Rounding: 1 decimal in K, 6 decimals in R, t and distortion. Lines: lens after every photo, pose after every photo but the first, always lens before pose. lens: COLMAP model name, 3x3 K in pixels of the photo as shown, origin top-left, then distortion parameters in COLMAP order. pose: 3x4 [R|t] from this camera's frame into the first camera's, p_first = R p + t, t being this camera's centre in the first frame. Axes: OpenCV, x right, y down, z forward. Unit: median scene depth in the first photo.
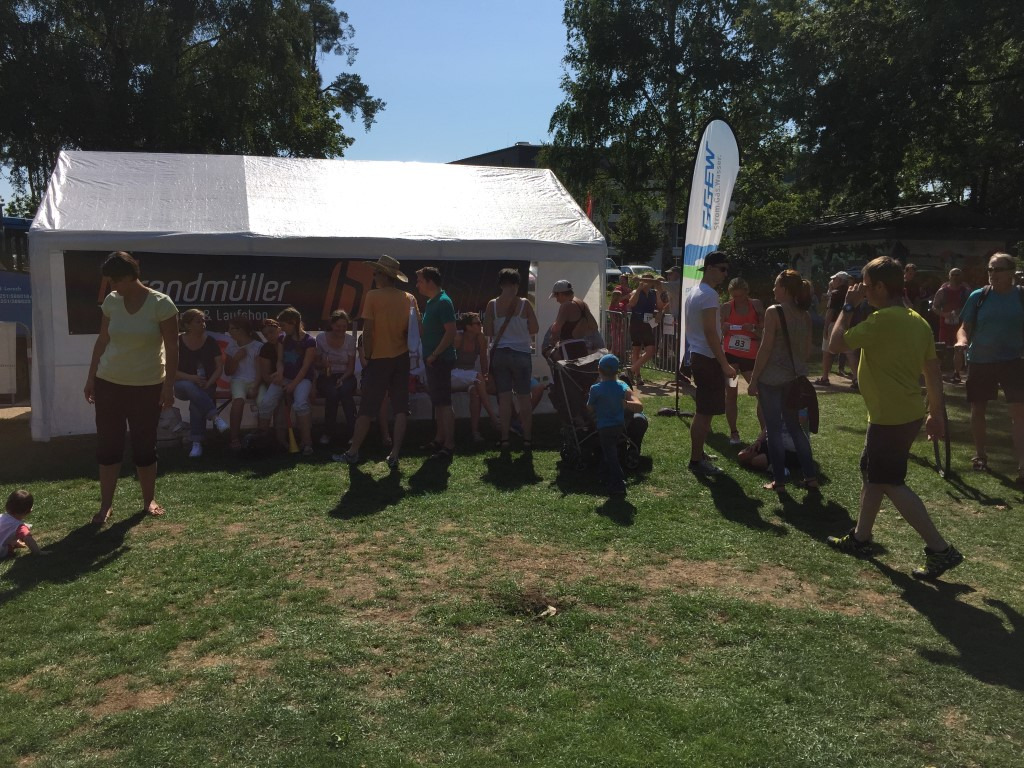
lens RADIAL K [[860.3, 0, 512.0], [0, 860.3, 384.0], [0, 0, 1]] dist [0.098356, -0.151778]
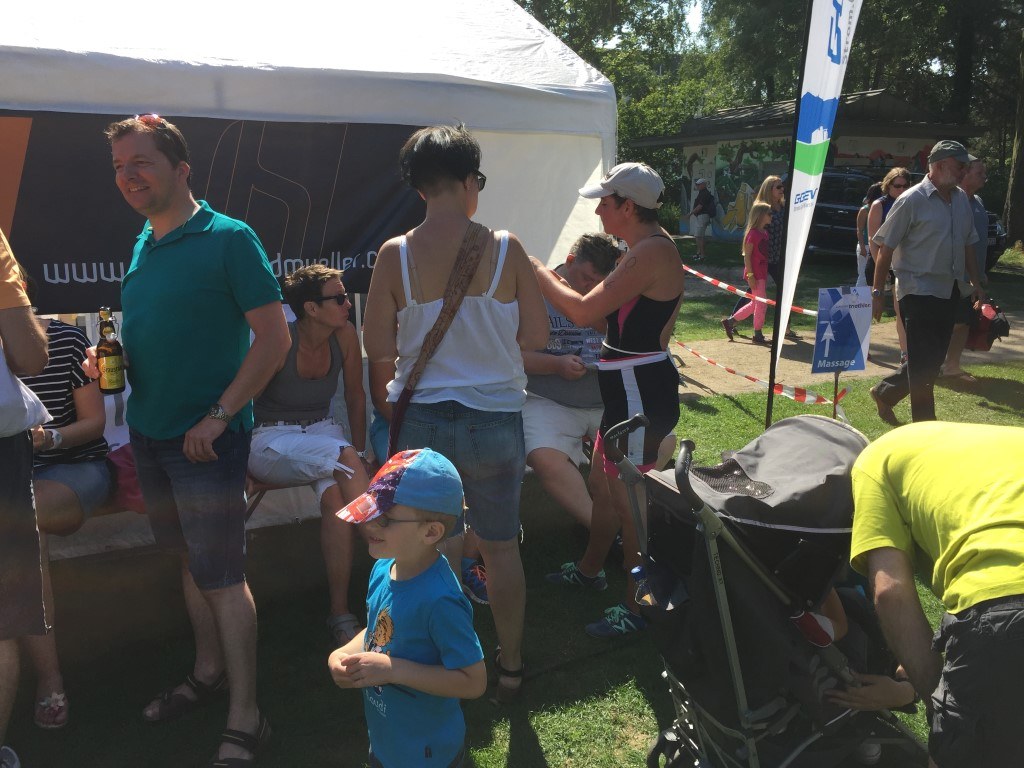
lens RADIAL K [[860.3, 0, 512.0], [0, 860.3, 384.0], [0, 0, 1]] dist [0.098356, -0.151778]
pose [[0.982220, -0.040024, 0.183420, -0.011505], [0.020745, 0.994166, 0.105844, -0.023597], [-0.186586, -0.100157, 0.977320, 0.210596]]
